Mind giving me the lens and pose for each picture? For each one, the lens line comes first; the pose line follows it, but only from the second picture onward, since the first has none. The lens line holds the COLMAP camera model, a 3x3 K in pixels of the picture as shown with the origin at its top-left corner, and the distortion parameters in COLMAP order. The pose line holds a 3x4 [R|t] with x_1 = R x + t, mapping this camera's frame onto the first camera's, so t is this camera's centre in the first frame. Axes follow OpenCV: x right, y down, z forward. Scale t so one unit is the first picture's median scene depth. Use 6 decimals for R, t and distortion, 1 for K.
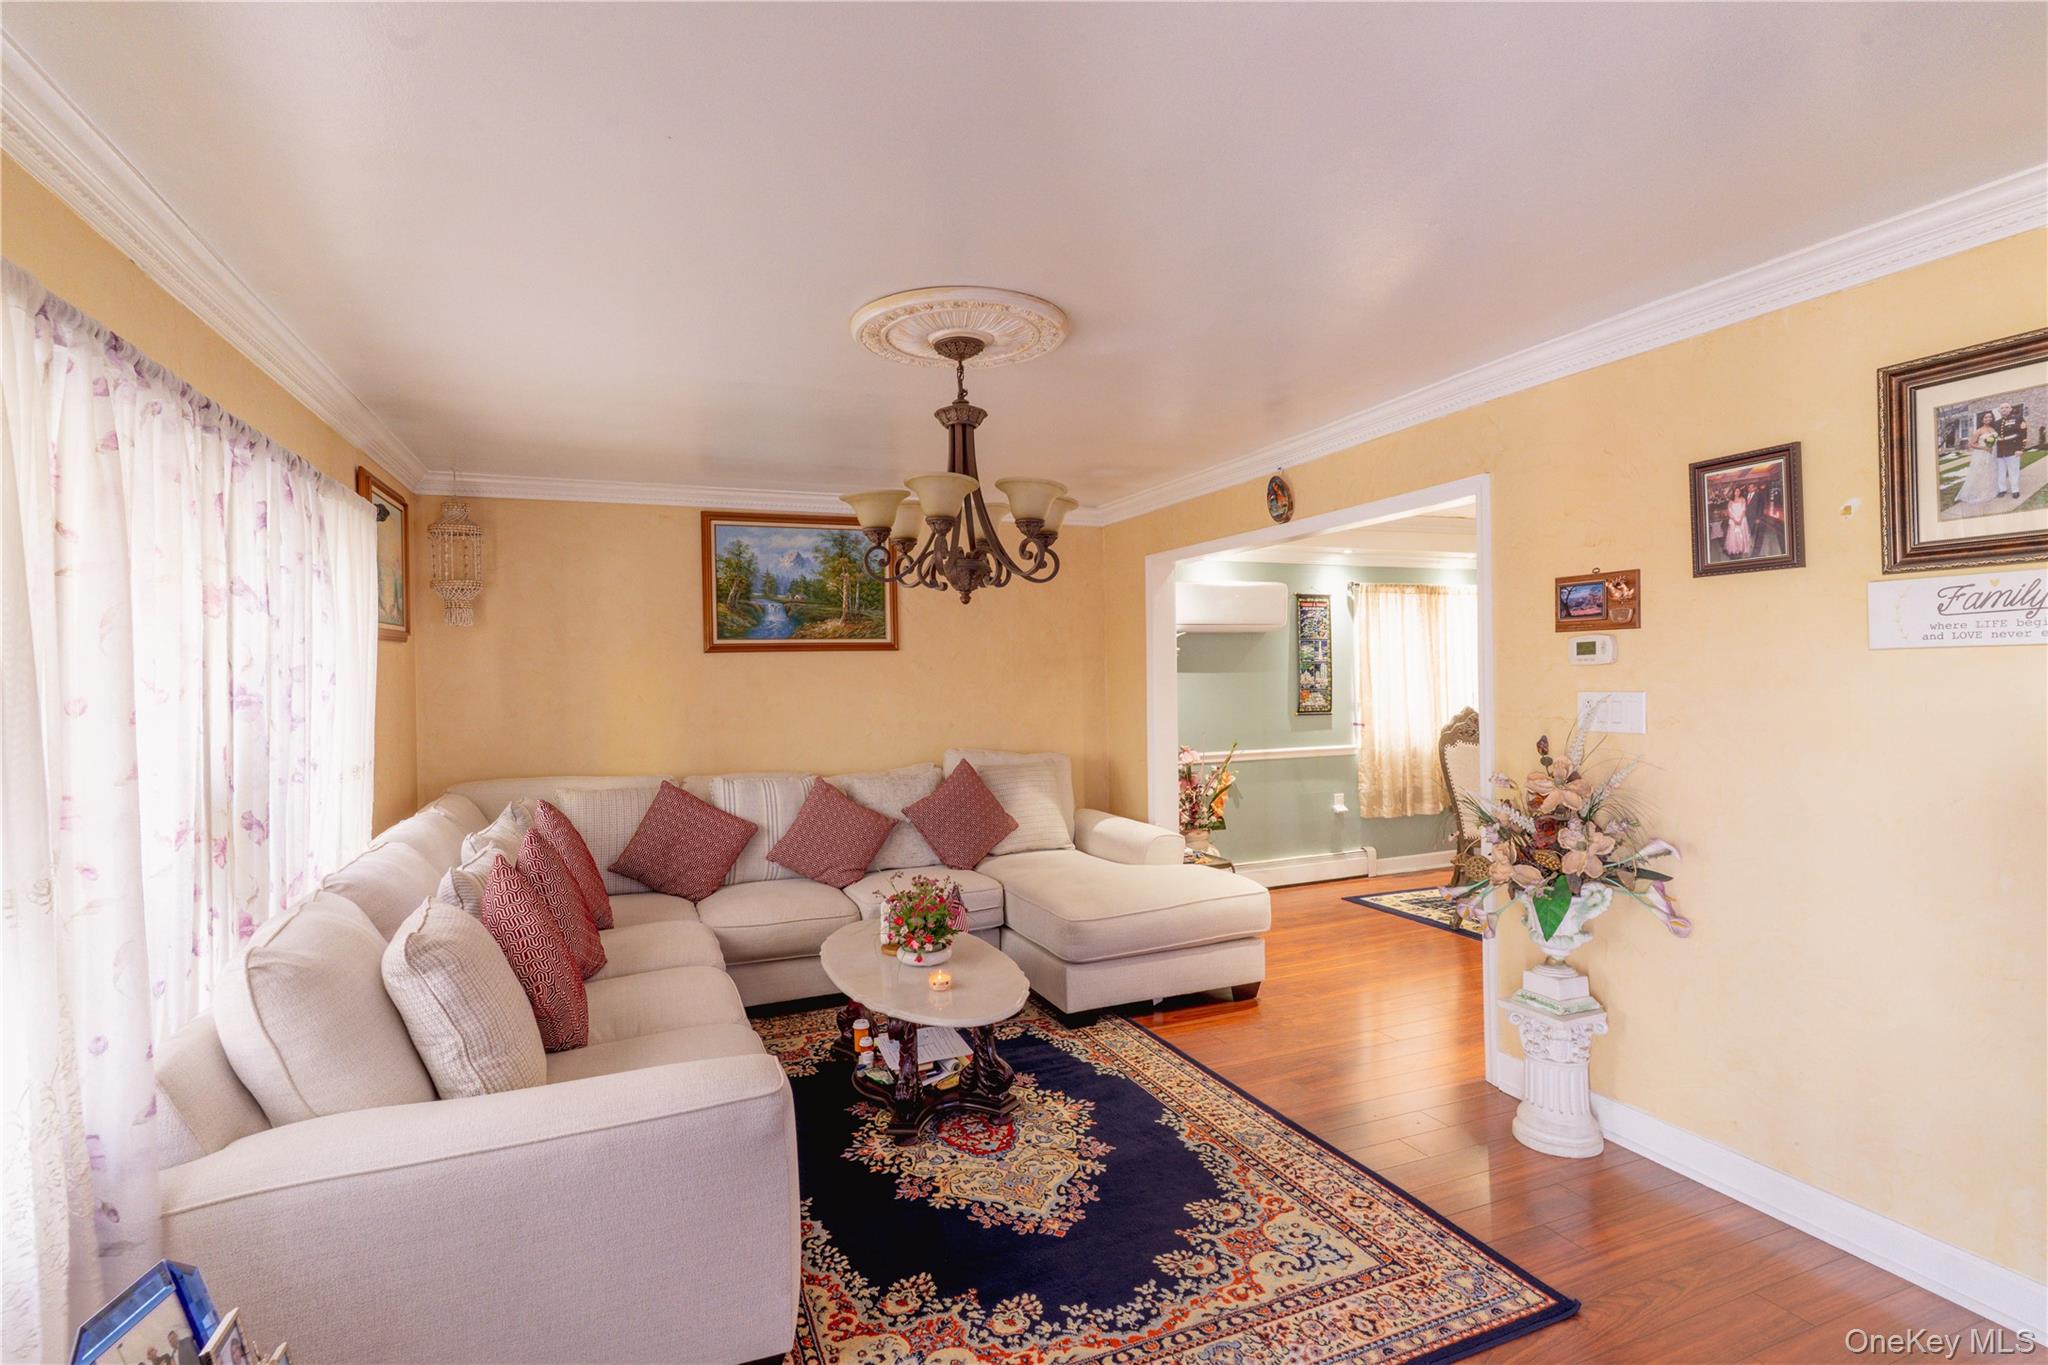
lens RADIAL K [[983.3, 0, 1030.1], [0, 983.3, 669.4], [0, 0, 1]] dist [0.003714, -0.000788]
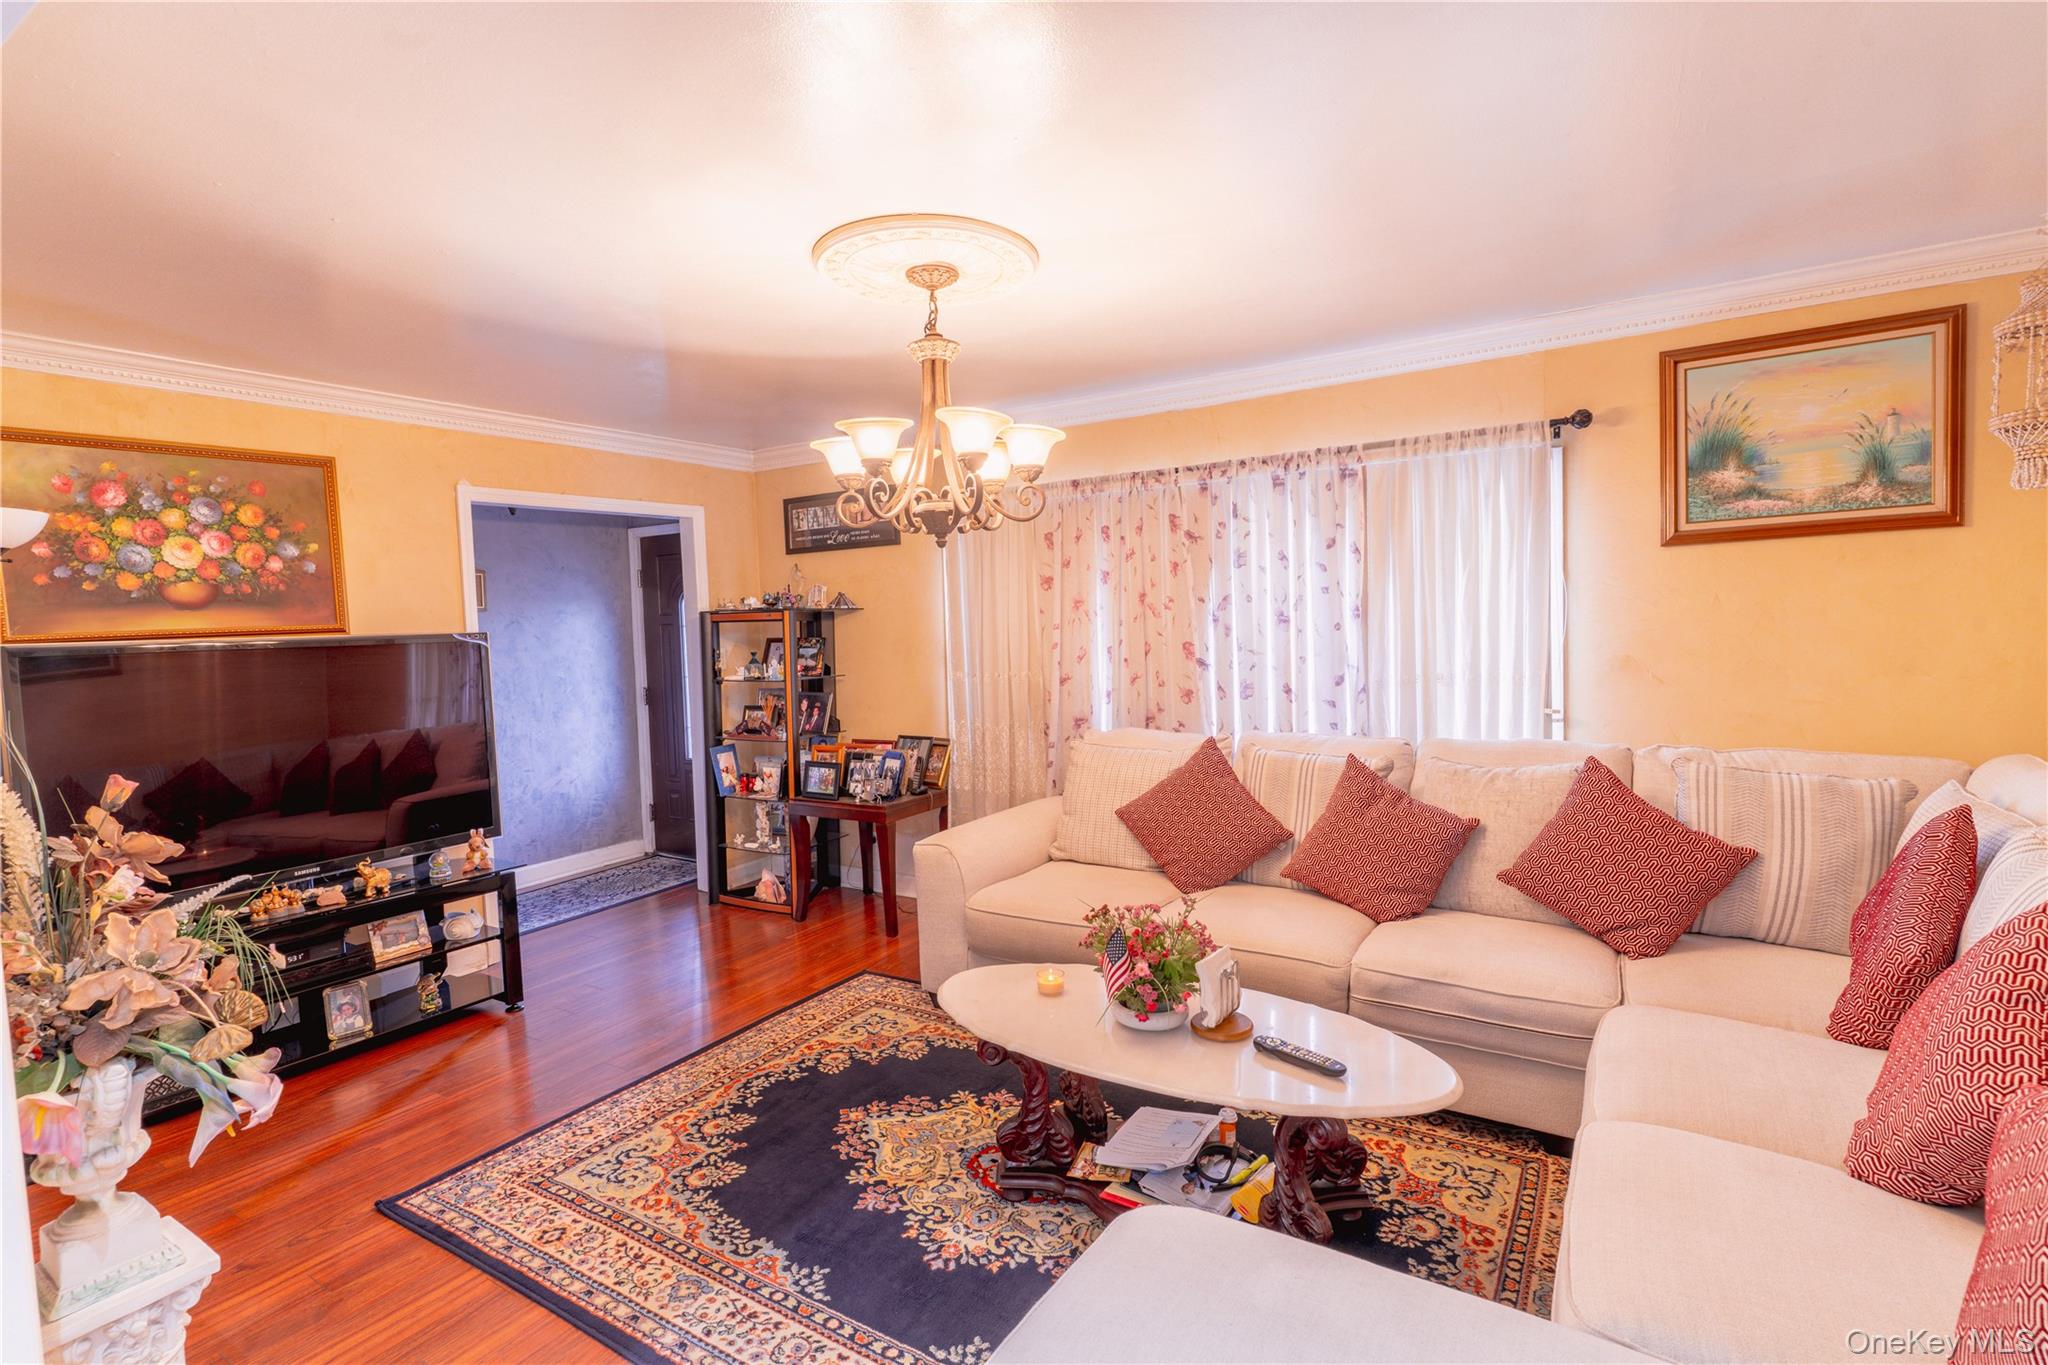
lens RADIAL K [[983.3, 0, 1022.4], [0, 983.3, 678.0], [0, 0, 1]] dist [0.003714, -0.000788]
pose [[-0.821517, 0.080239, -0.564510, 0.392225], [0.051878, 0.996461, 0.066138, -0.000797], [0.567819, 0.025048, -0.822772, 1.714178]]
